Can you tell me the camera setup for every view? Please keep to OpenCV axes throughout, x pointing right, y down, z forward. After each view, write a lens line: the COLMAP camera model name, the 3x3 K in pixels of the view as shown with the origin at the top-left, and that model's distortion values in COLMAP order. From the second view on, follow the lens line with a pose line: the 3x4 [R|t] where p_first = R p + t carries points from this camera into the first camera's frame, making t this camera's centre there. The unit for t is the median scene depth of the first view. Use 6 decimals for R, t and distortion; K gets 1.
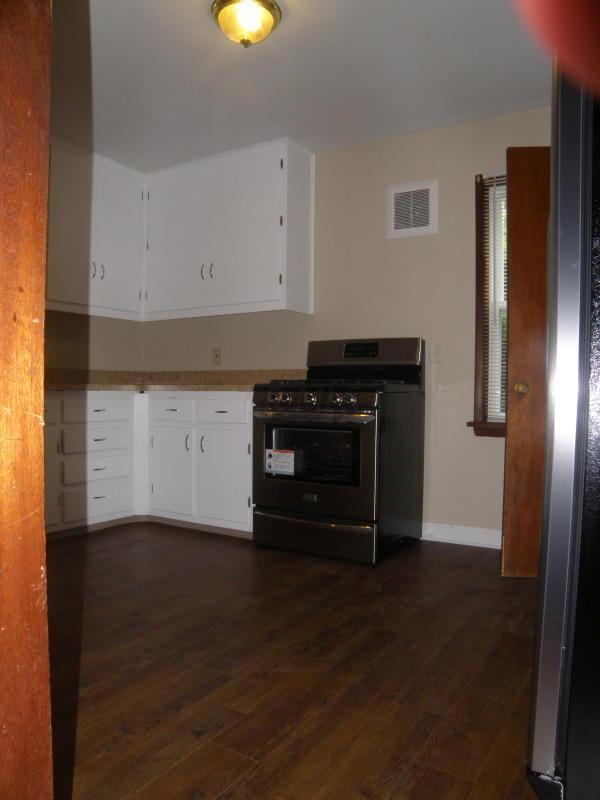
lens RADIAL K [[610.0, 0, 295.2], [0, 610.0, 396.6], [0, 0, 1]] dist [-0.141705, 0.078683]
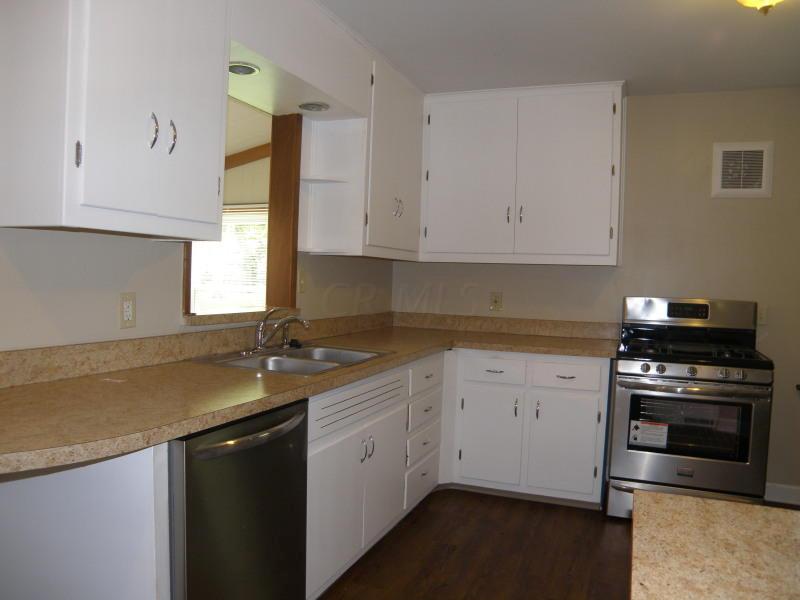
lens RADIAL K [[610.0, 0, 399.0], [0, 610.0, 304.4], [0, 0, 1]] dist [-0.141705, 0.078683]
pose [[0.984753, 0.009889, 0.173676, -0.571497], [-0.017262, 0.999010, 0.040998, -0.128262], [-0.173099, -0.043371, 0.983949, 0.148878]]
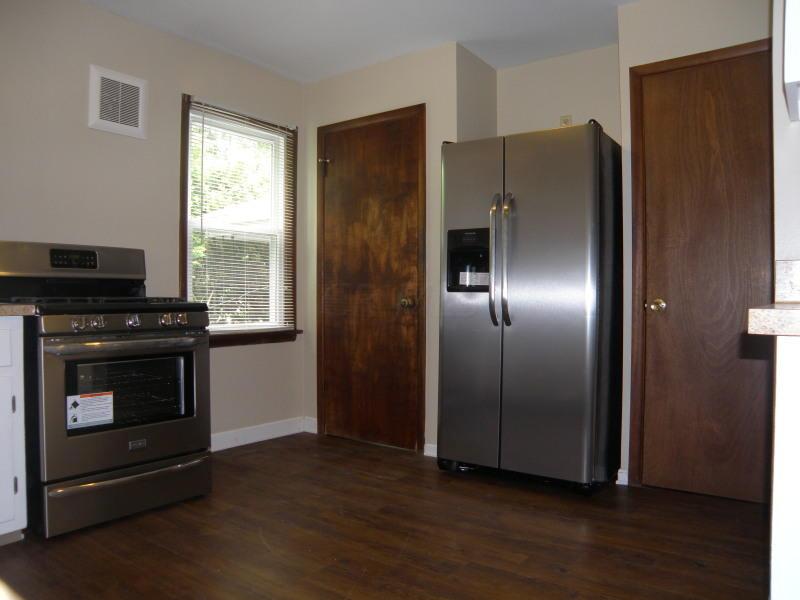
lens RADIAL K [[610.0, 0, 394.1], [0, 610.0, 303.0], [0, 0, 1]] dist [-0.141705, 0.078683]
pose [[0.087140, -0.016969, 0.996052, -0.686661], [0.008518, 0.999831, 0.016288, -0.029504], [-0.996160, 0.007065, 0.087270, 0.563598]]
